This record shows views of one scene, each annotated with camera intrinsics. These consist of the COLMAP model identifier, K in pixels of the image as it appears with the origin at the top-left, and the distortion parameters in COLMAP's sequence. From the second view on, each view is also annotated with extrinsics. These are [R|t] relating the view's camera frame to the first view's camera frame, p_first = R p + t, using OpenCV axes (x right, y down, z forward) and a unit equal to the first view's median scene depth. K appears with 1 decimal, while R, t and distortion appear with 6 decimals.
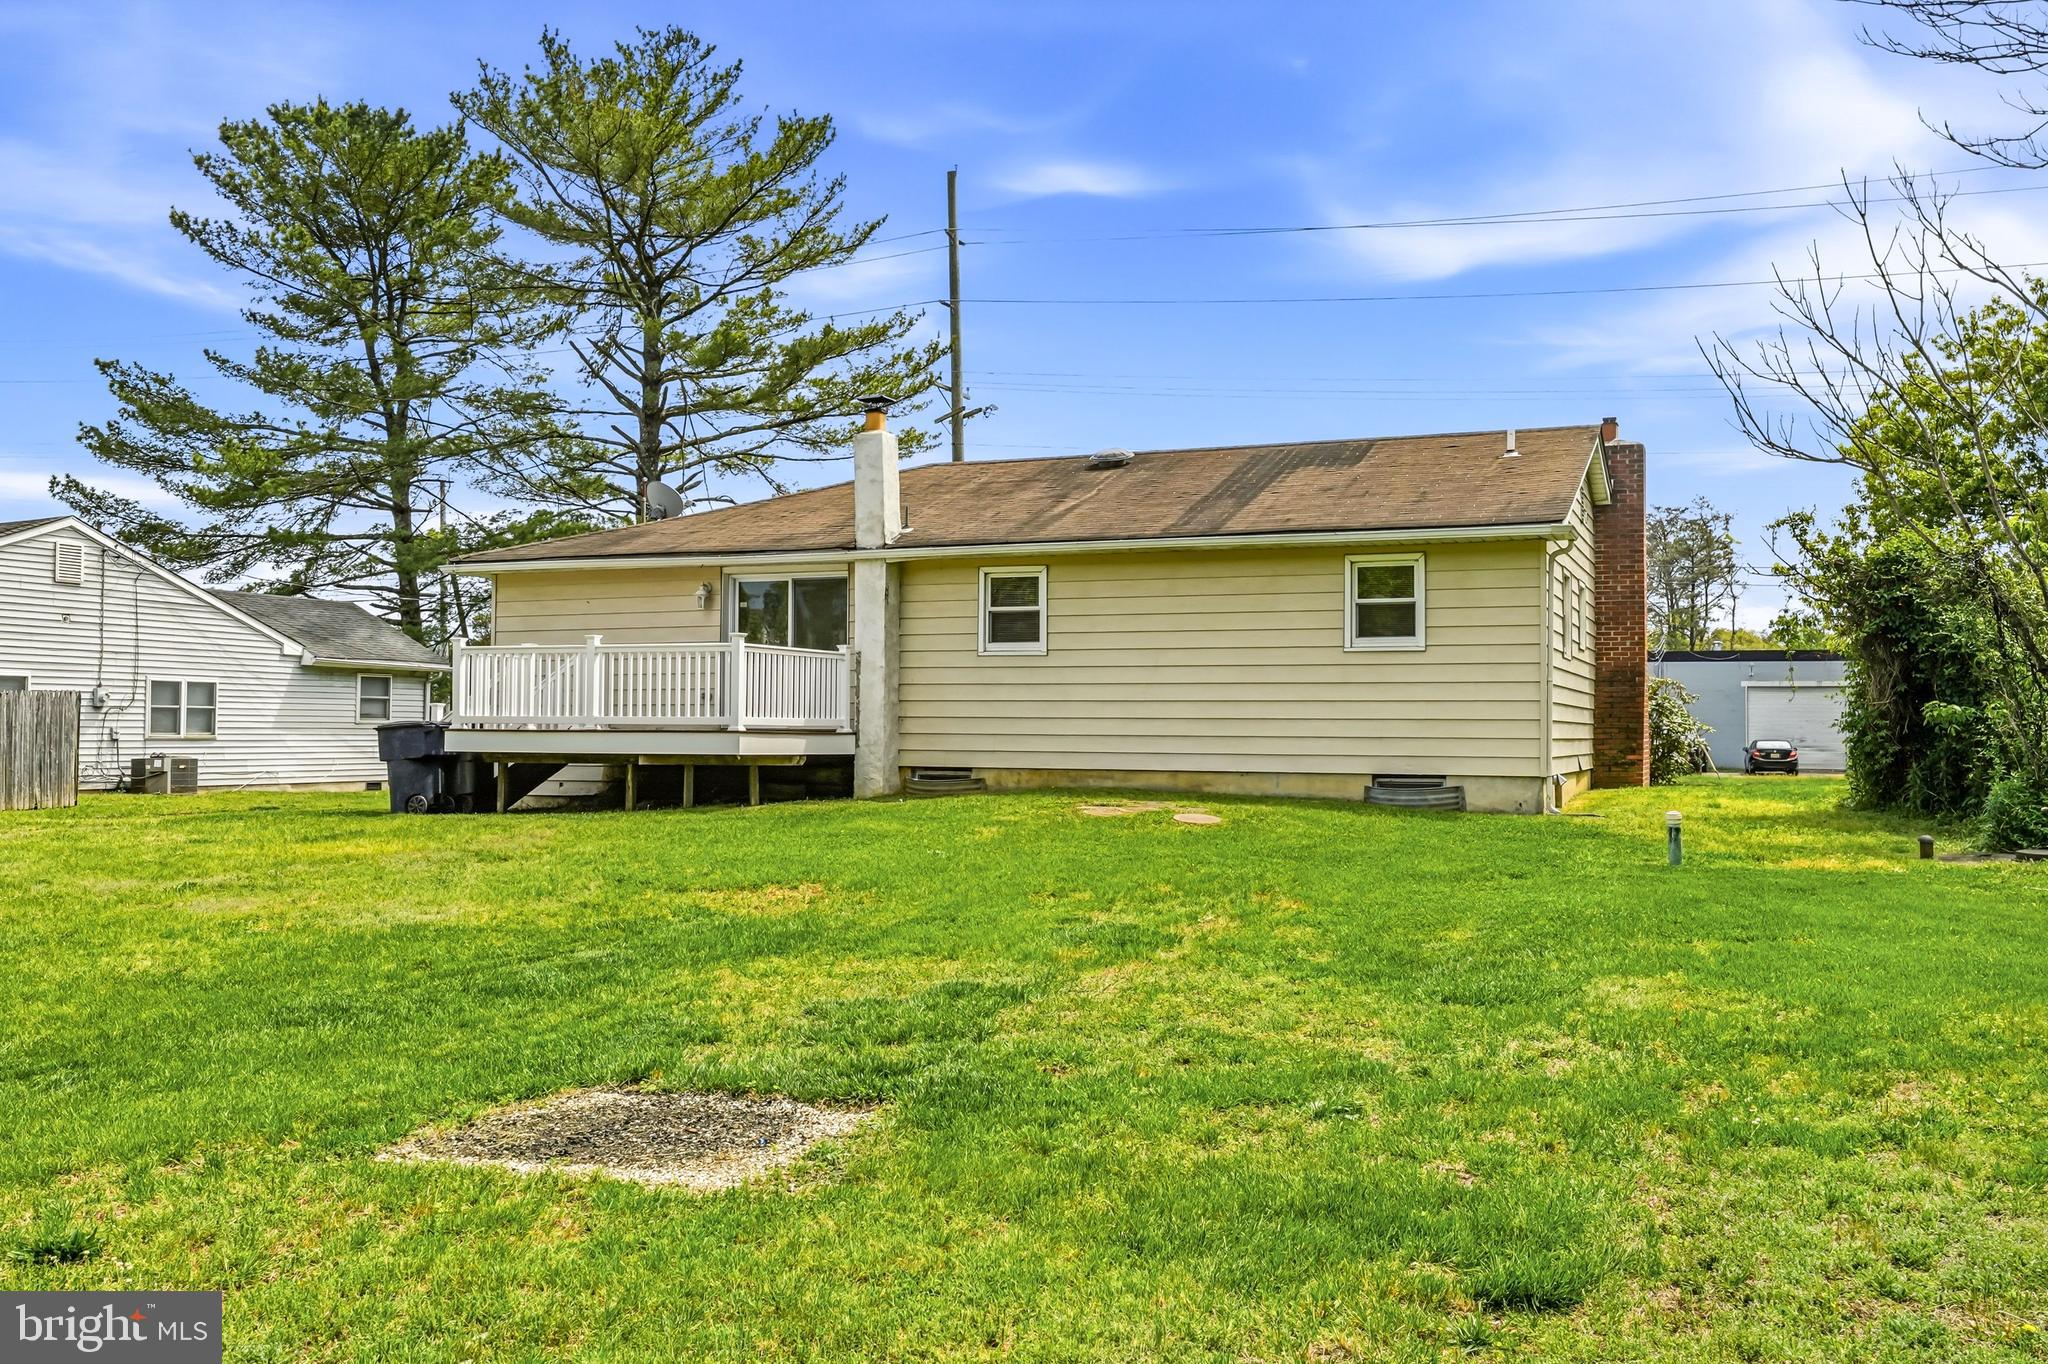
lens RADIAL K [[1274.7, 0, 1024.0], [0, 1274.7, 648.9], [0, 0, 1]] dist [0.000276, -0.027693]
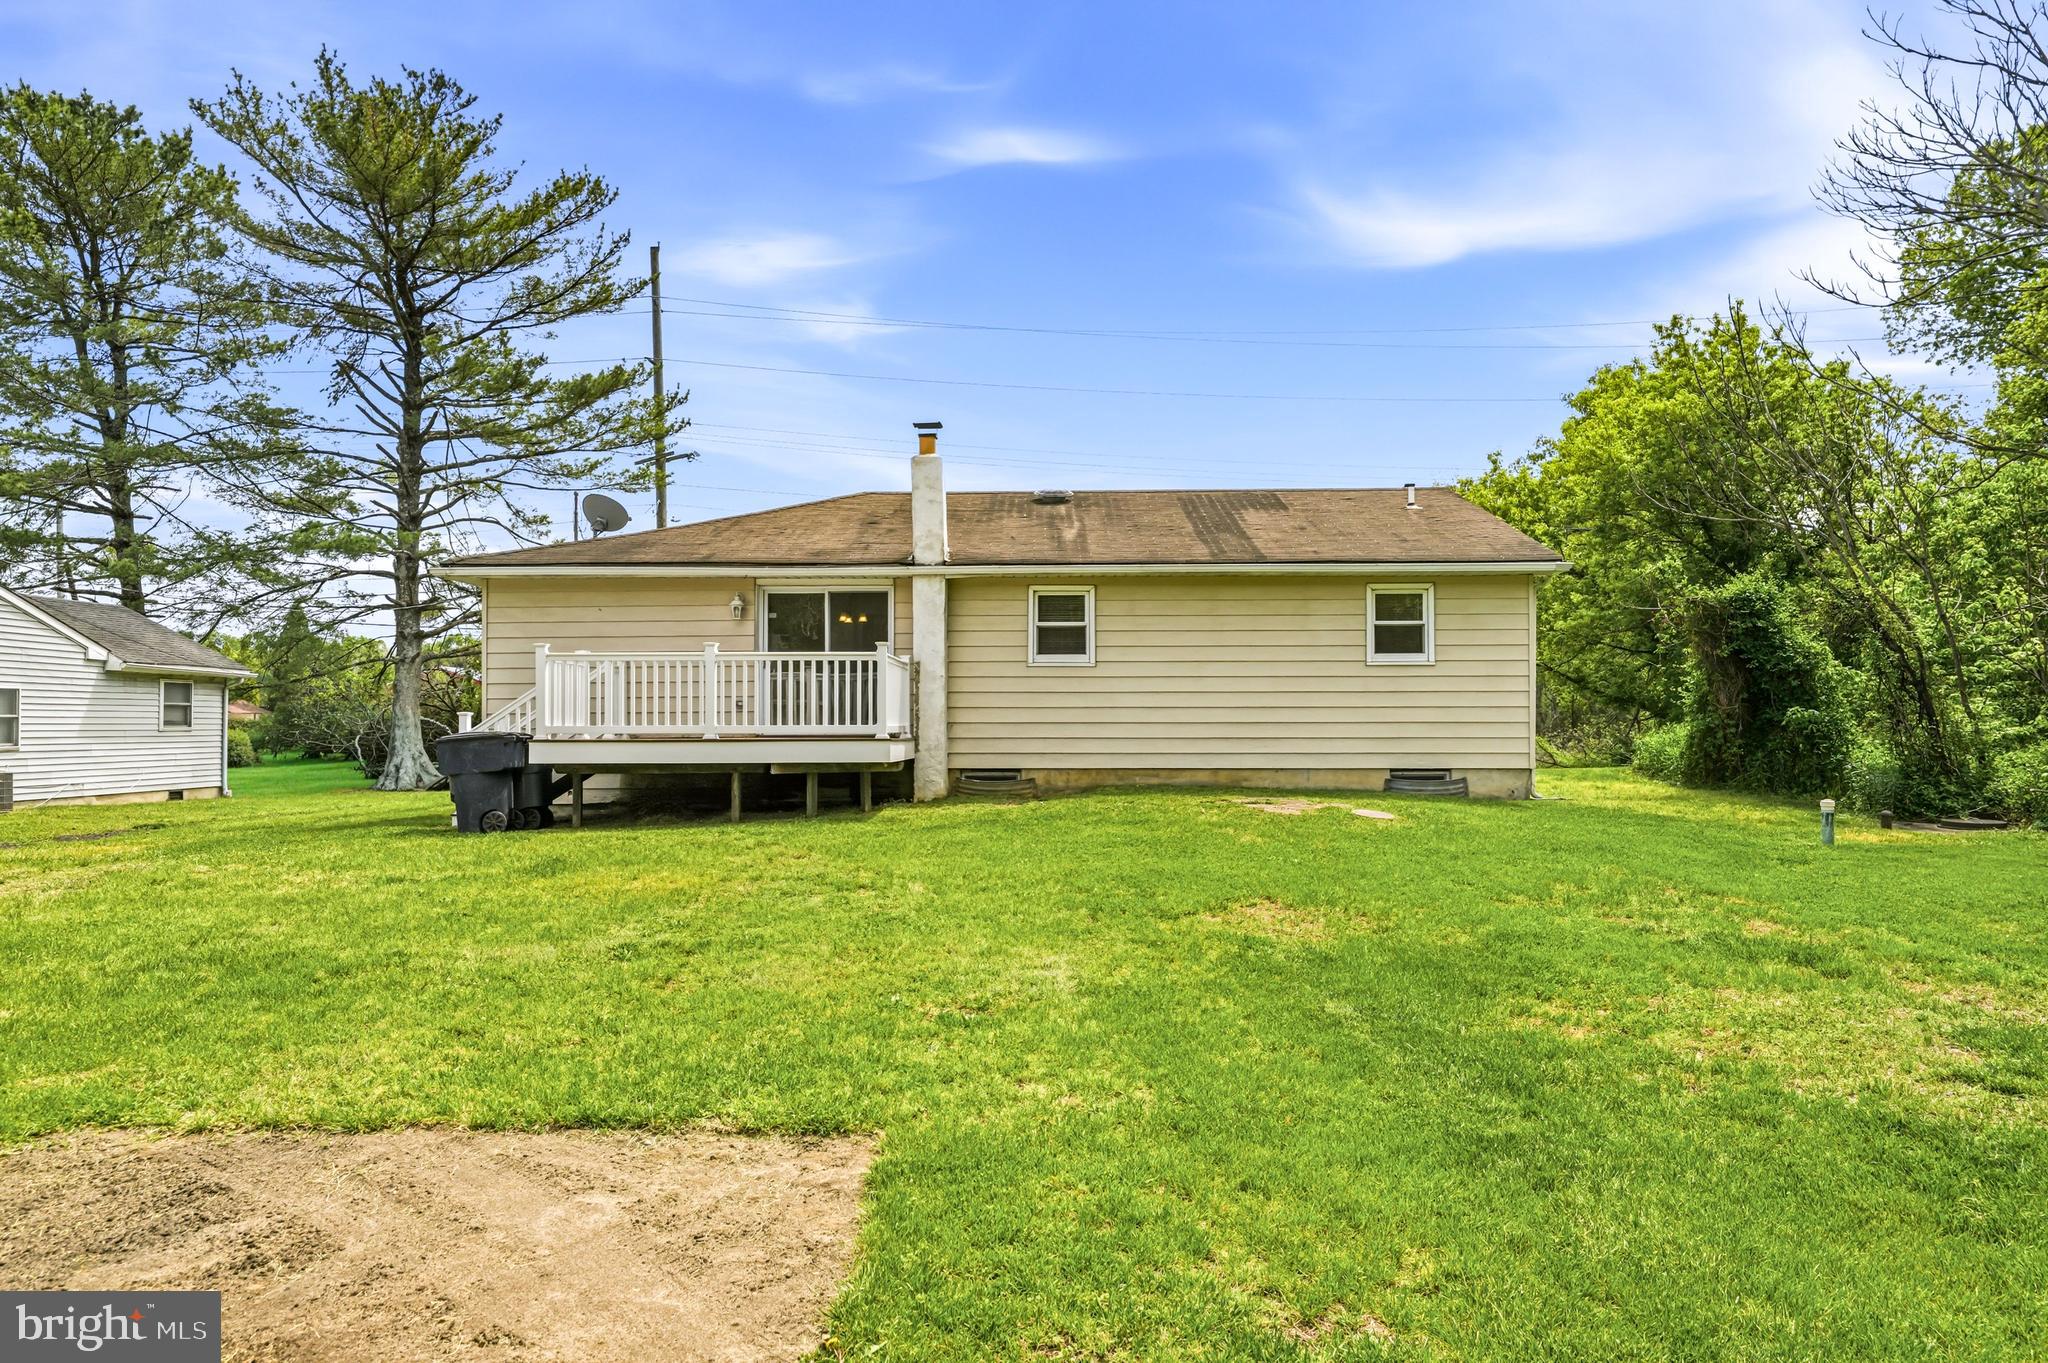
lens RADIAL K [[1035.9, 0, 1021.1], [0, 1035.9, 675.4], [0, 0, 1]] dist [0.006436, 0.000982]
pose [[0.961441, 0.005031, 0.274966, -0.260558], [-0.008751, 0.999886, 0.012304, 0.001924], [-0.274872, -0.014235, 0.961375, 0.134702]]
